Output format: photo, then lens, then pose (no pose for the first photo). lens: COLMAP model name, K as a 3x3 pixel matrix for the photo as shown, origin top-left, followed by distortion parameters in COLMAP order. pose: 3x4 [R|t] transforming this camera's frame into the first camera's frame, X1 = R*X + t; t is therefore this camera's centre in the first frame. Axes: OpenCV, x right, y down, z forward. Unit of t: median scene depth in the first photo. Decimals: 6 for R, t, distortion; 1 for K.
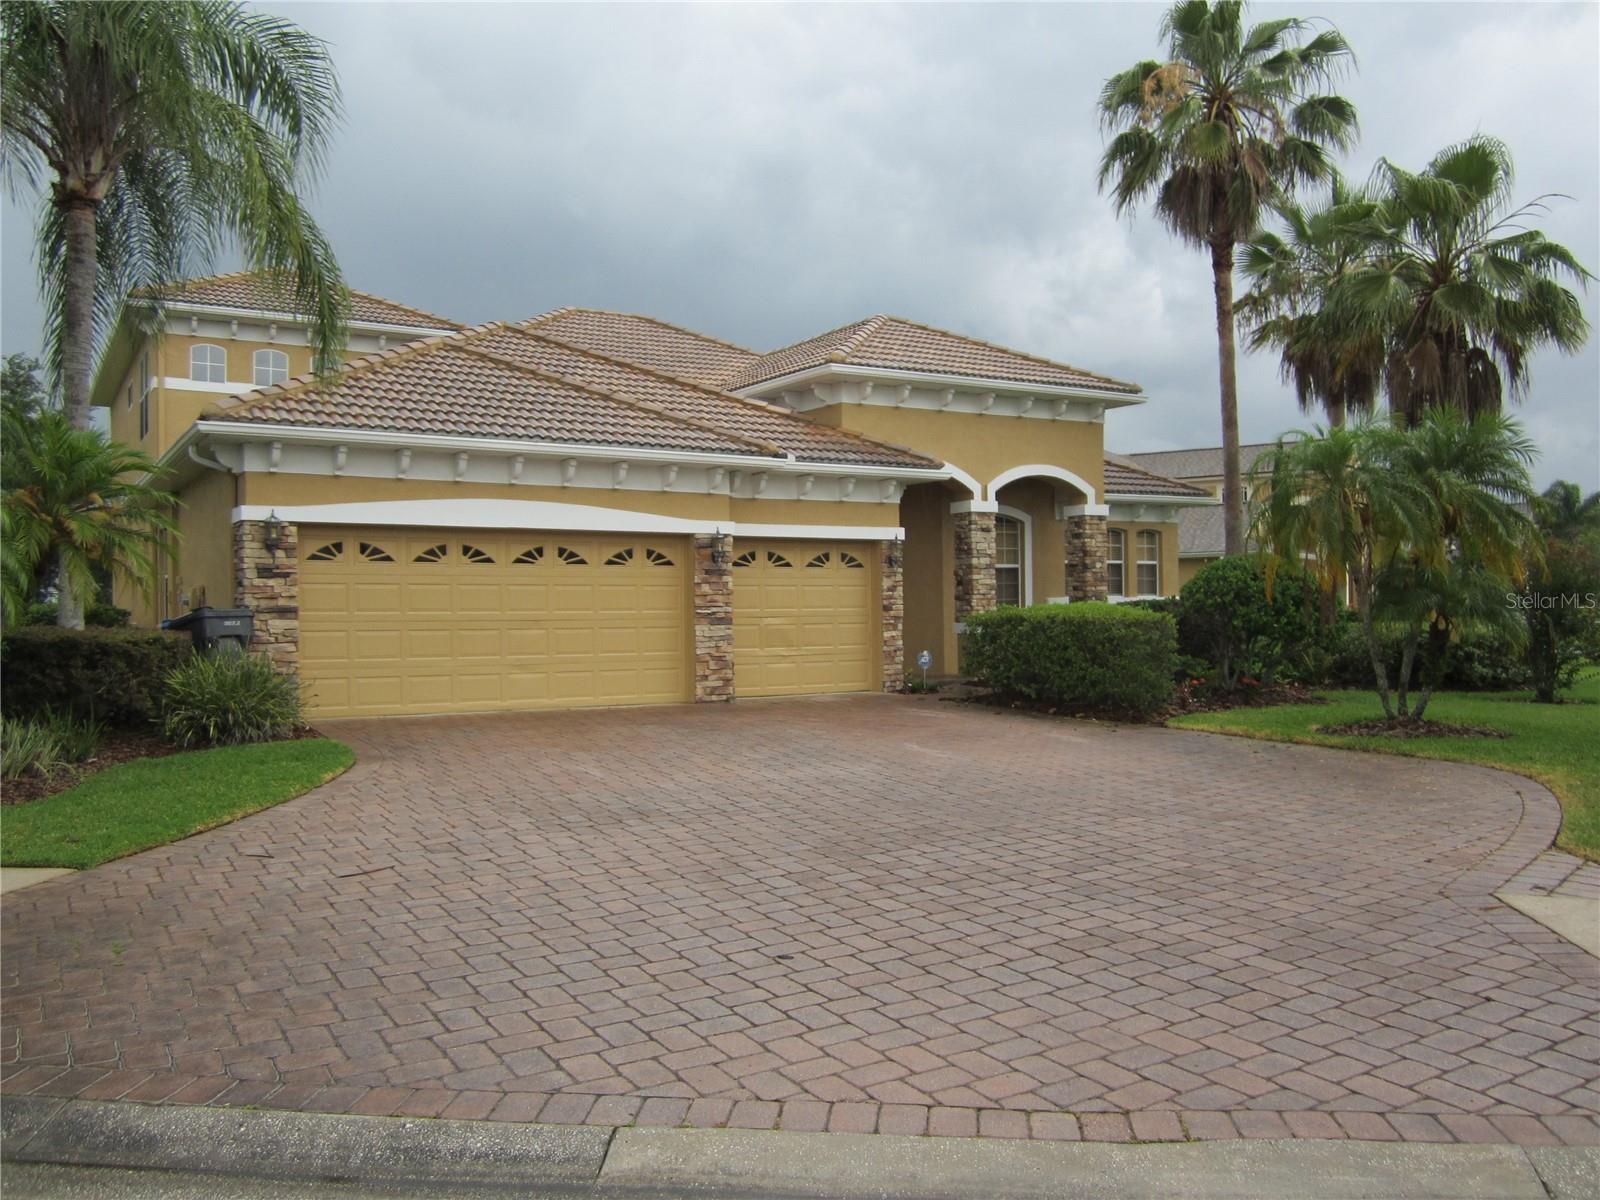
lens RADIAL K [[1309.9, 0, 796.0], [0, 1309.9, 593.3], [0, 0, 1]] dist [-0.014909, -0.006044]
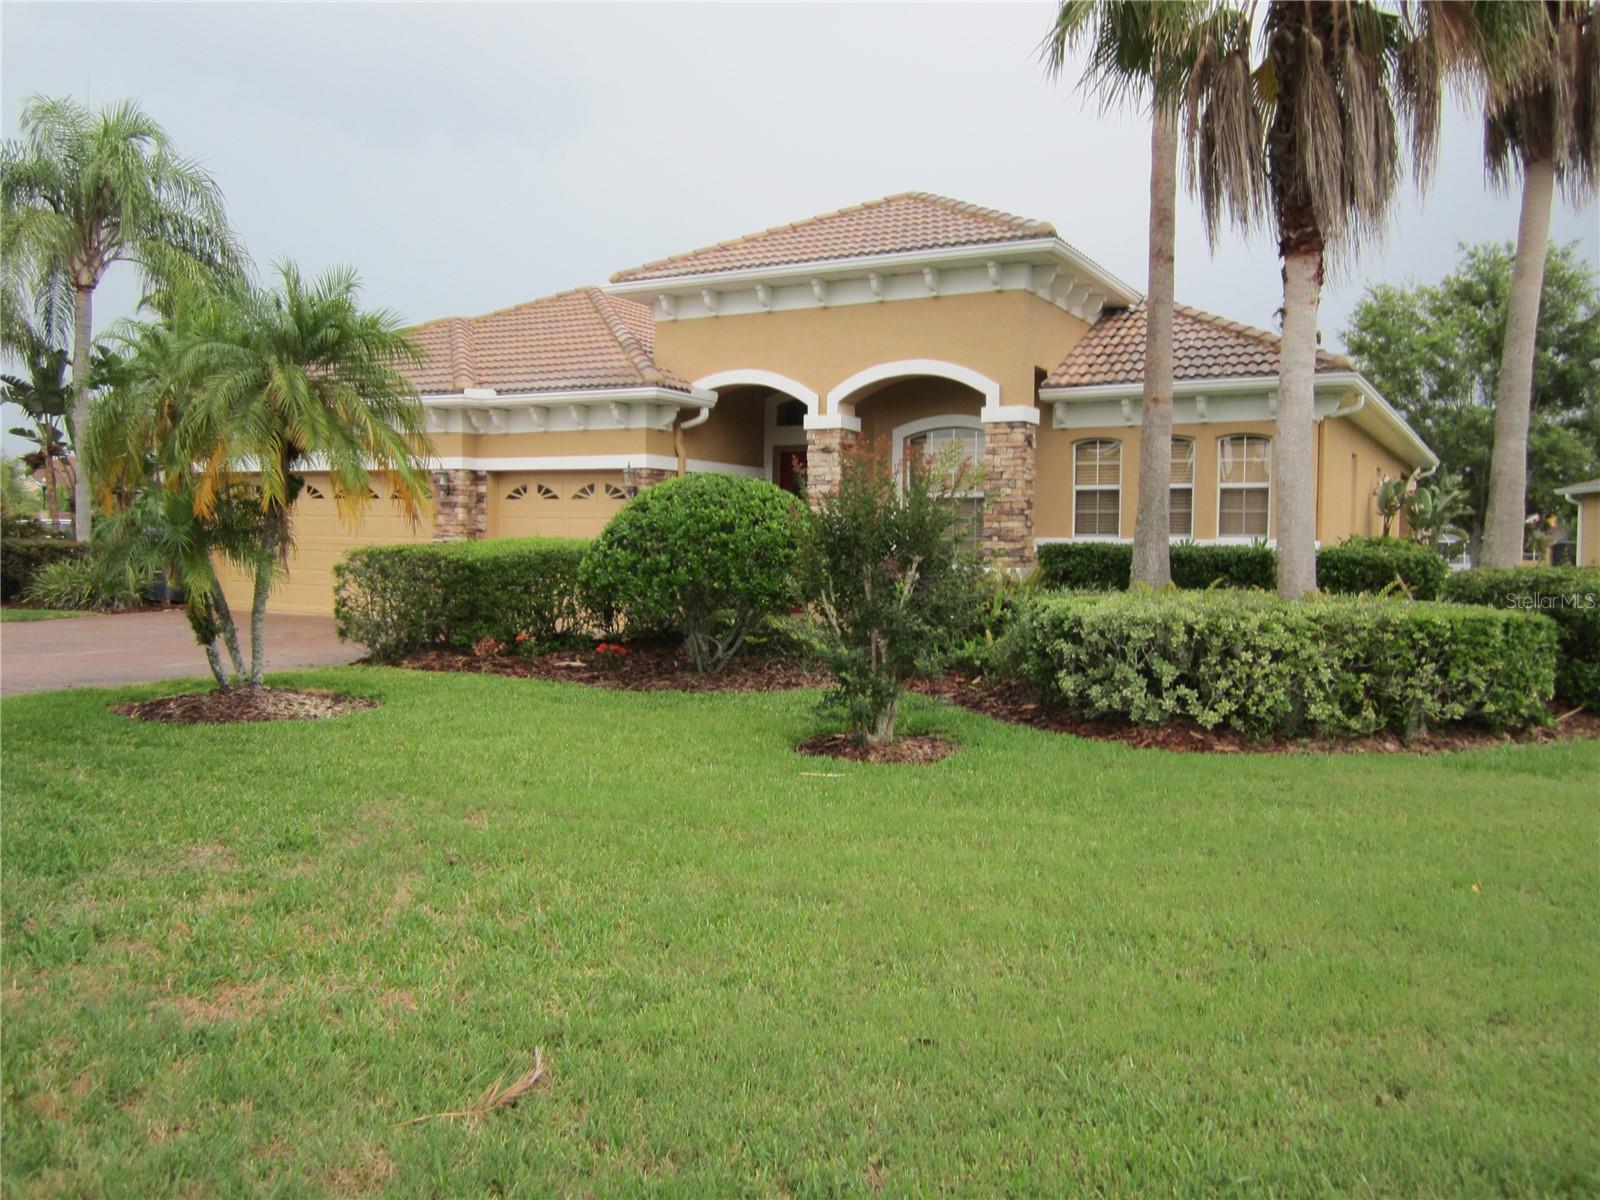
lens RADIAL K [[1309.9, 0, 796.6], [0, 1309.9, 600.8], [0, 0, 1]] dist [-0.014909, -0.006044]
pose [[0.498827, 0.057439, -0.864796, 0.962464], [-0.011706, 0.998157, 0.059545, -0.004149], [0.866622, -0.019580, 0.498580, 0.659053]]
